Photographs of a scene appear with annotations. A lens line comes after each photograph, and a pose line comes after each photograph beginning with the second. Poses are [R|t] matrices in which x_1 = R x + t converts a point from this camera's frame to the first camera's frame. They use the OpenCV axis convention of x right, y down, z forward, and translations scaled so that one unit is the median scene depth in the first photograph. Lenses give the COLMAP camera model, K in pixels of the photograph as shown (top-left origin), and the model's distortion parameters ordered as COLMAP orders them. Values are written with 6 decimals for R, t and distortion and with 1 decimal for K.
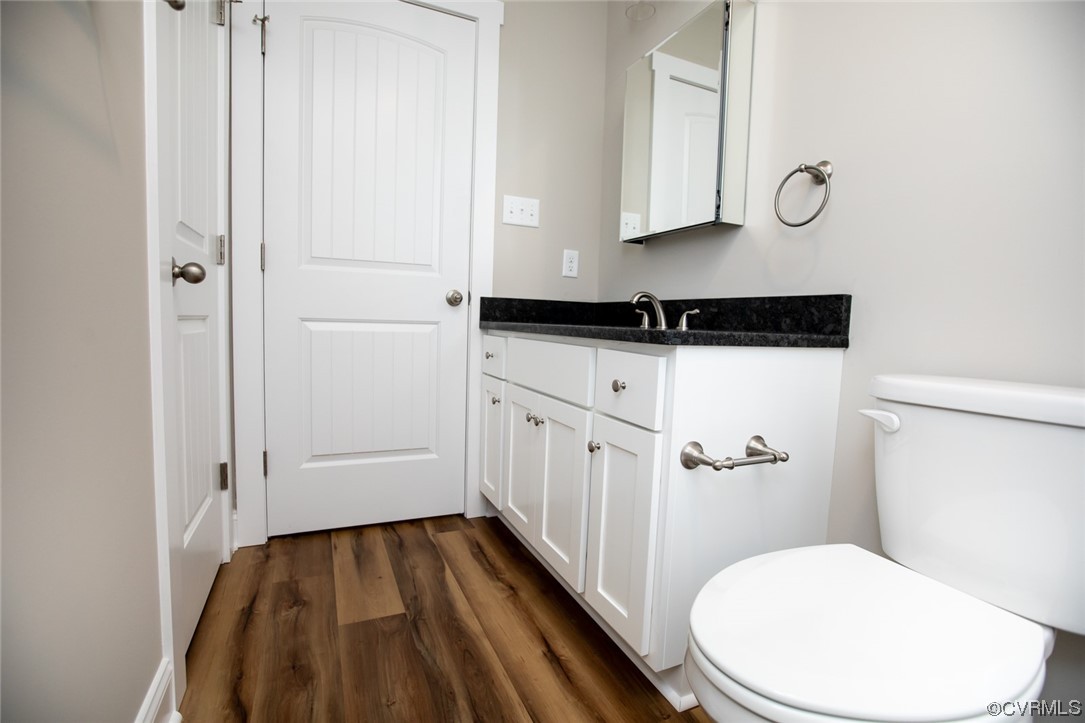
lens RADIAL K [[494.2, 0, 539.5], [0, 494.2, 360.3], [0, 0, 1]] dist [-0.048915, 0.015007]
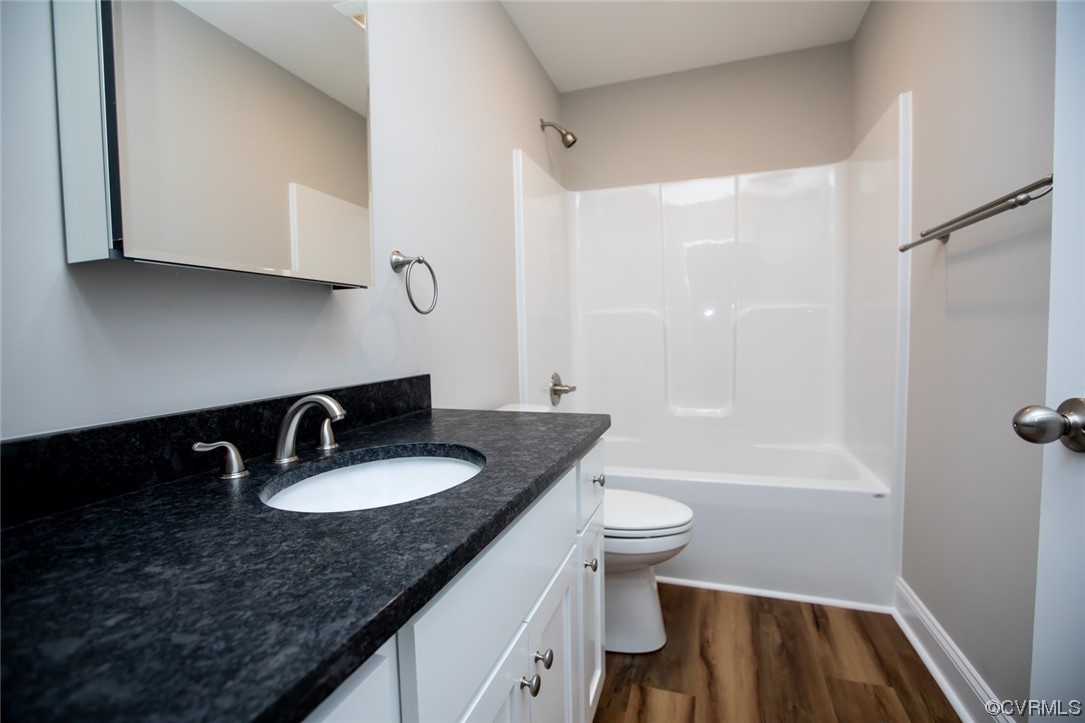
lens RADIAL K [[494.2, 0, 539.5], [0, 494.2, 360.3], [0, 0, 1]] dist [-0.048915, 0.015007]
pose [[-0.722516, -0.058230, 0.688897, -0.387329], [0.053519, 0.988746, 0.139706, -0.302026], [-0.689279, 0.137809, -0.711268, 1.555709]]
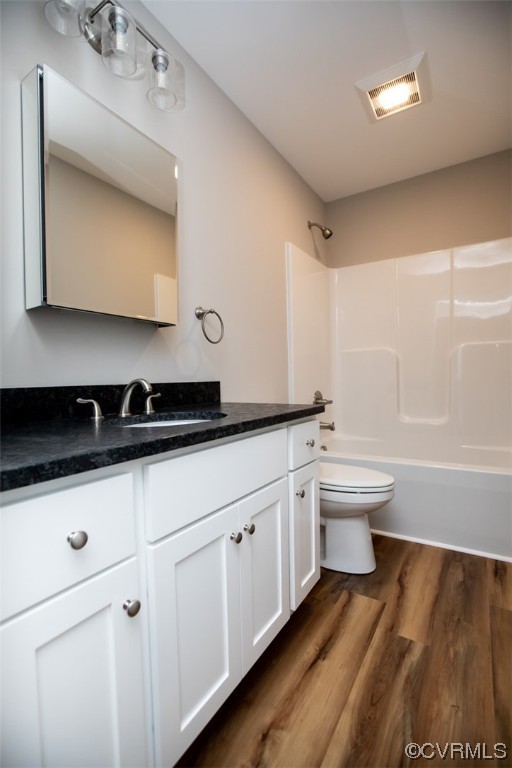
lens RADIAL K [[349.8, 0, 252.2], [0, 349.8, 388.6], [0, 0, 1]] dist [-0.048915, 0.015007]
pose [[-0.538081, -0.051282, 0.841331, -0.608493], [0.070198, 0.991954, 0.105359, -0.228062], [-0.839965, 0.115751, -0.530152, 1.528081]]
